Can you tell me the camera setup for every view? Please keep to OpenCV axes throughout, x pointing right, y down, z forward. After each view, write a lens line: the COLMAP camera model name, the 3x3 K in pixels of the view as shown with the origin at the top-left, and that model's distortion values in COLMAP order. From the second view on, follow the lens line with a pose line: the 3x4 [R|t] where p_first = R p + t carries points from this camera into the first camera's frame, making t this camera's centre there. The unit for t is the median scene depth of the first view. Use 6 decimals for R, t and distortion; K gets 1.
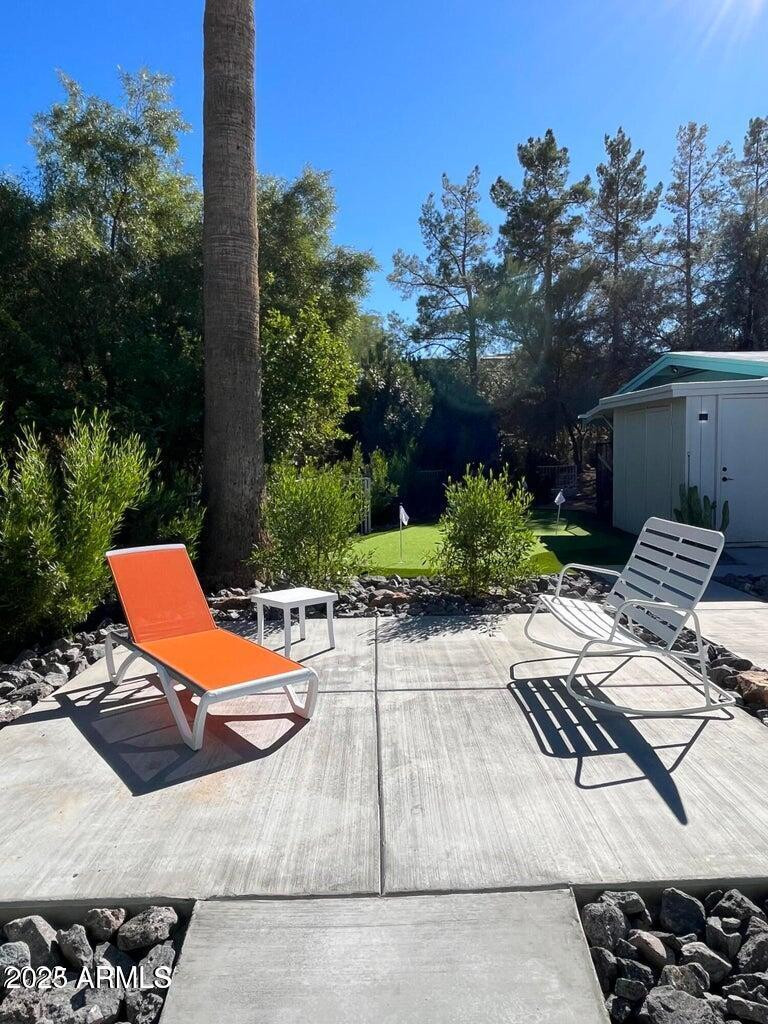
lens RADIAL K [[695.9, 0, 384.0], [0, 695.9, 512.0], [0, 0, 1]] dist [-0.008062, -0.000501]
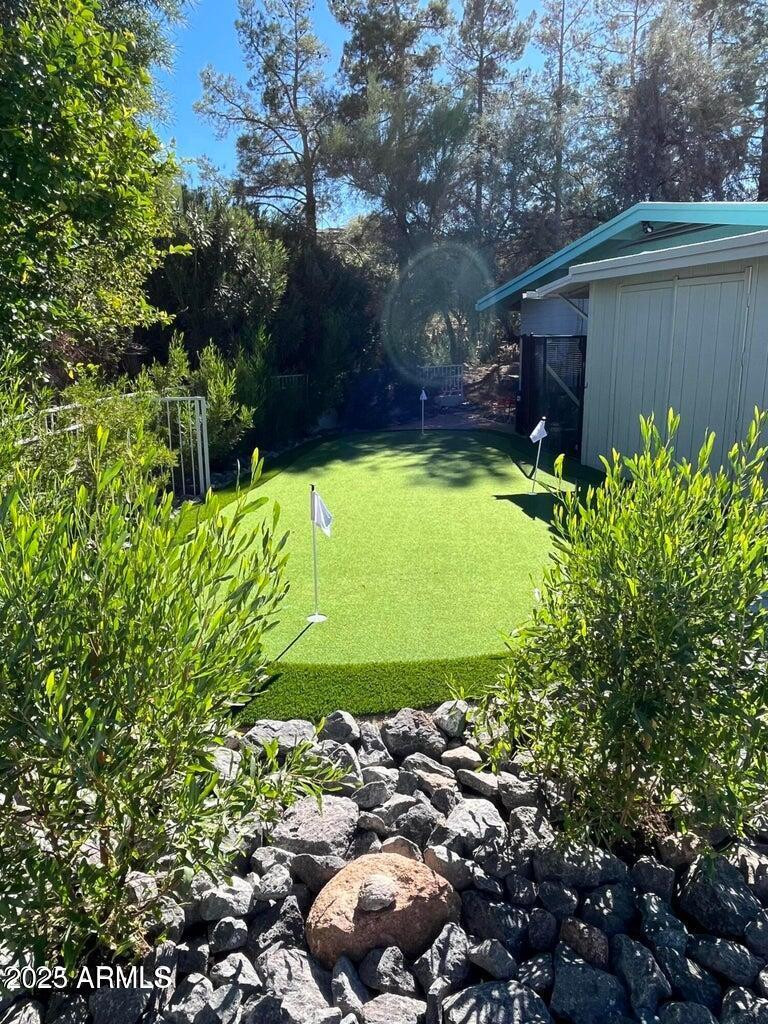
lens RADIAL K [[695.9, 0, 384.0], [0, 695.9, 512.0], [0, 0, 1]] dist [-0.008062, -0.000501]
pose [[0.965159, -0.054364, 0.255954, -0.013191], [0.015178, 0.988164, 0.152648, -0.018401], [-0.261223, -0.143445, 0.954561, 0.184968]]
